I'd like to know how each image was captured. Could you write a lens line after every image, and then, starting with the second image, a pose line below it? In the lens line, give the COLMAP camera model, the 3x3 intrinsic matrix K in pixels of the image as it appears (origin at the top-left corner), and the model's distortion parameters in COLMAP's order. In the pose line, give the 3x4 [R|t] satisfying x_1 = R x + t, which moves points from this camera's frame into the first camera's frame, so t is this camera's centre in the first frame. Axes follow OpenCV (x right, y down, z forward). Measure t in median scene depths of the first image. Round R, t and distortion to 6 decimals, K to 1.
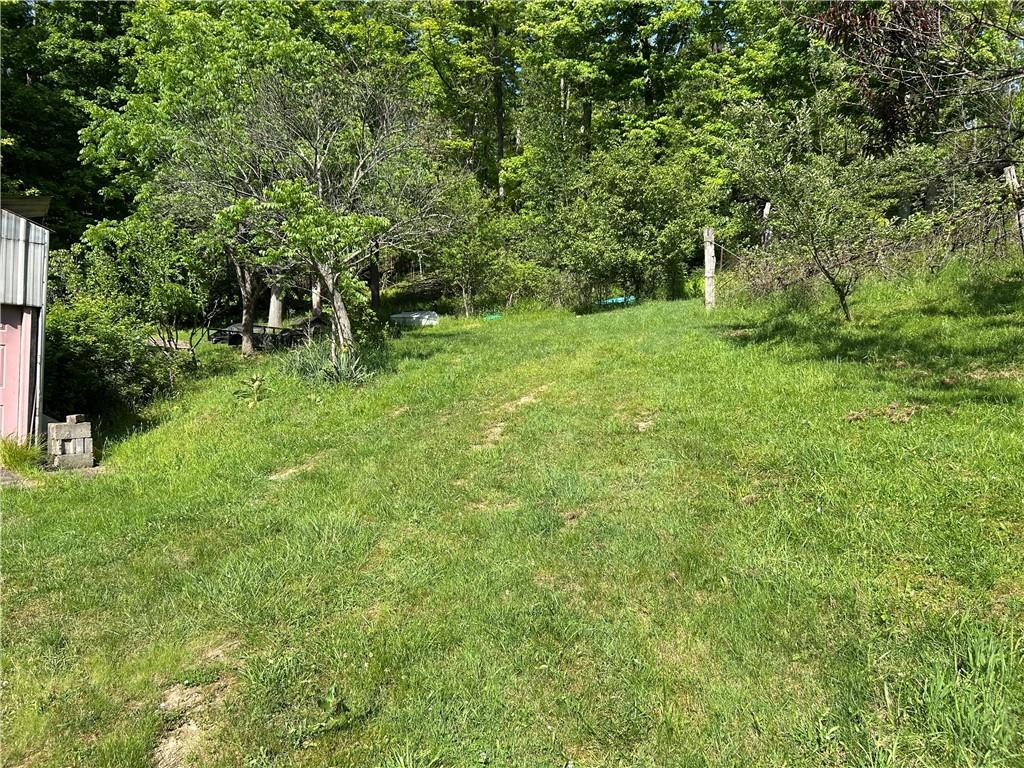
lens RADIAL K [[773.4, 0, 507.5], [0, 773.4, 377.8], [0, 0, 1]] dist [0.038065, -0.017751]
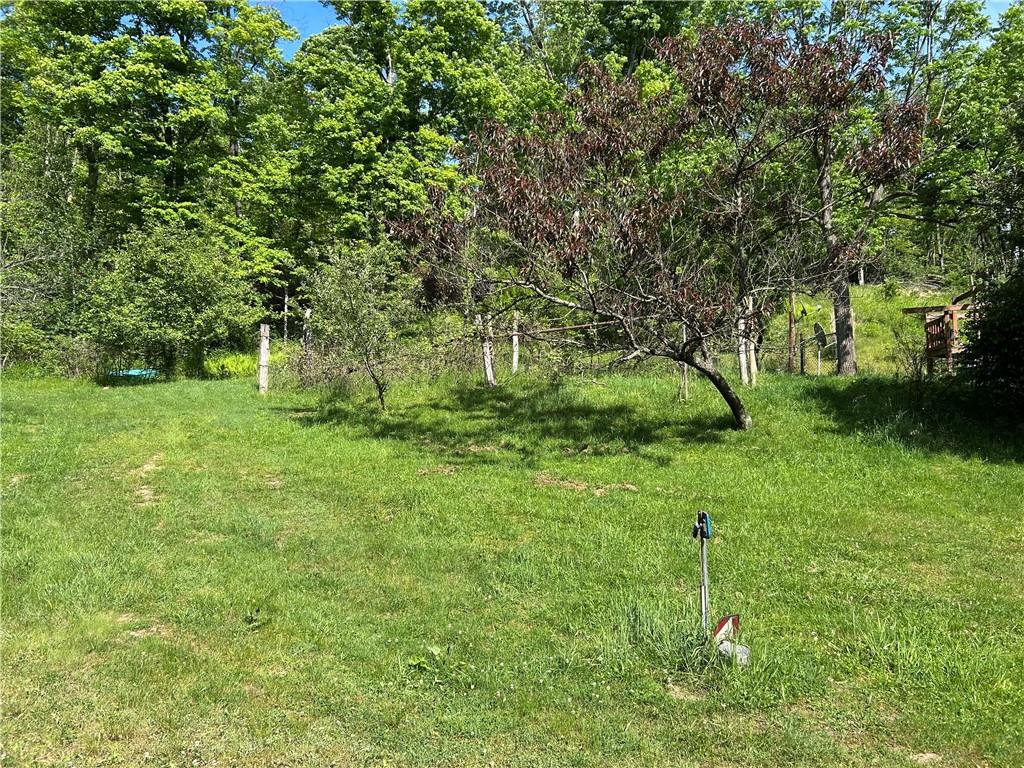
lens RADIAL K [[773.4, 0, 510.1], [0, 773.4, 381.3], [0, 0, 1]] dist [0.038065, -0.017751]
pose [[0.792178, 0.063557, 0.606972, -0.197562], [-0.006818, 0.995422, -0.095334, 0.005635], [-0.610252, 0.071383, 0.788985, -0.204762]]
